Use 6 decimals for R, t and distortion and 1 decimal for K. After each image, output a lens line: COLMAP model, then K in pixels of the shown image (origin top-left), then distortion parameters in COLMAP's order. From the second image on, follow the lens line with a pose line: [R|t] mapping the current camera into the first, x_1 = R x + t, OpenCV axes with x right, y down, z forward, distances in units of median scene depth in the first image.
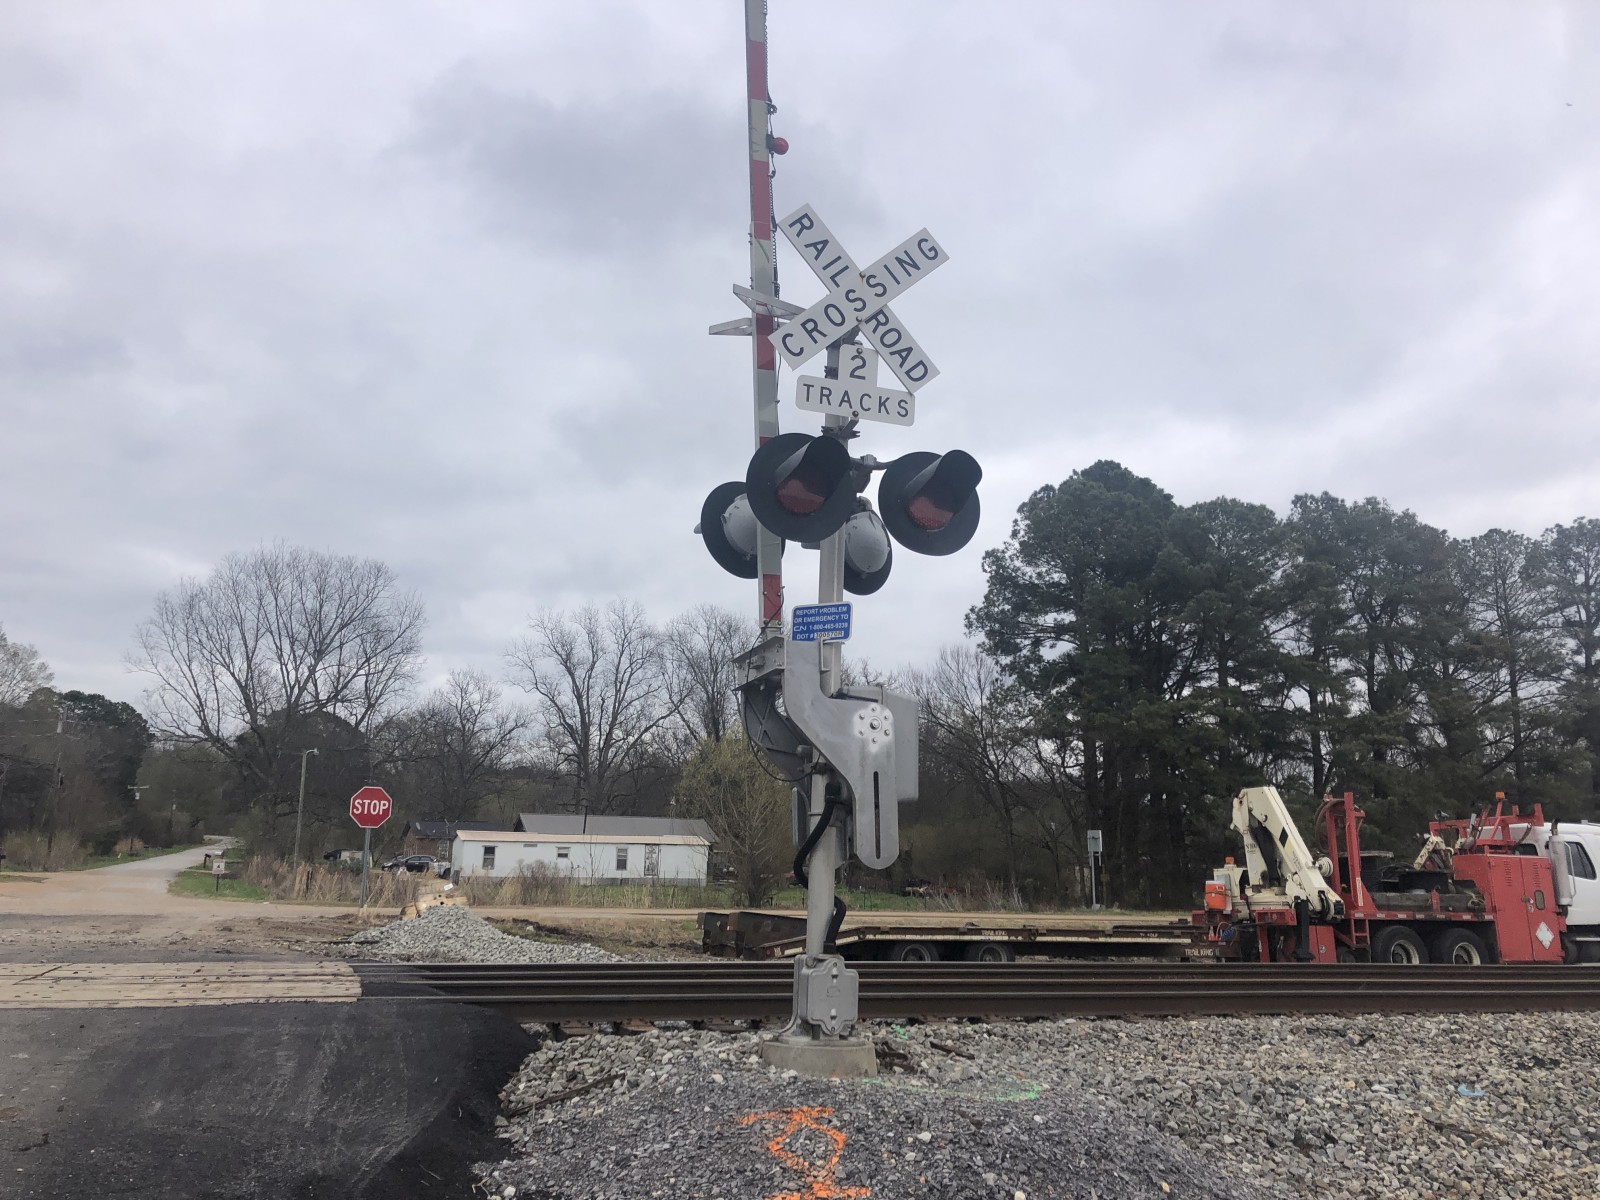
lens RADIAL K [[1305.4, 0, 798.0], [0, 1305.4, 616.1], [0, 0, 1]] dist [0.061654, -0.070931]
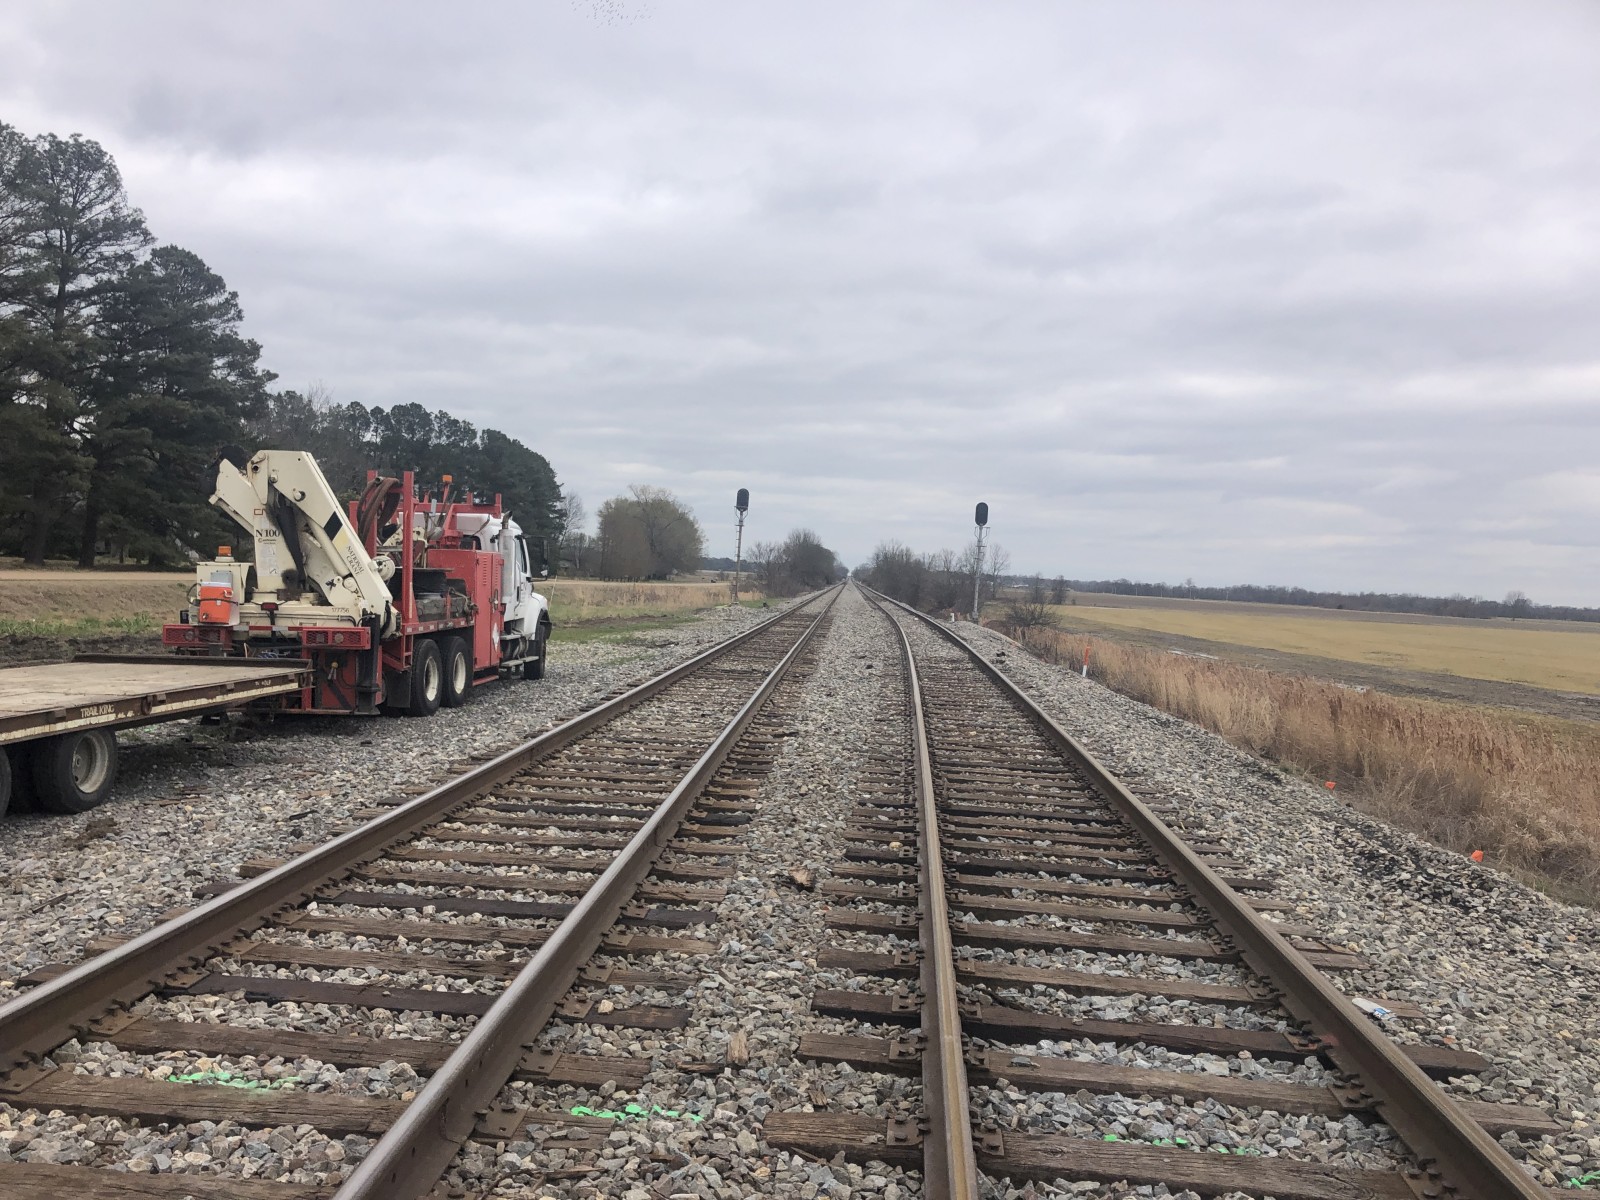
lens RADIAL K [[1305.4, 0, 799.7], [0, 1305.4, 601.2], [0, 0, 1]] dist [0.061654, -0.070931]
pose [[0.417688, -0.012846, 0.908500, -0.172138], [-0.229779, 0.965903, 0.119300, 0.062101], [-0.879055, -0.258584, 0.400494, 0.467084]]
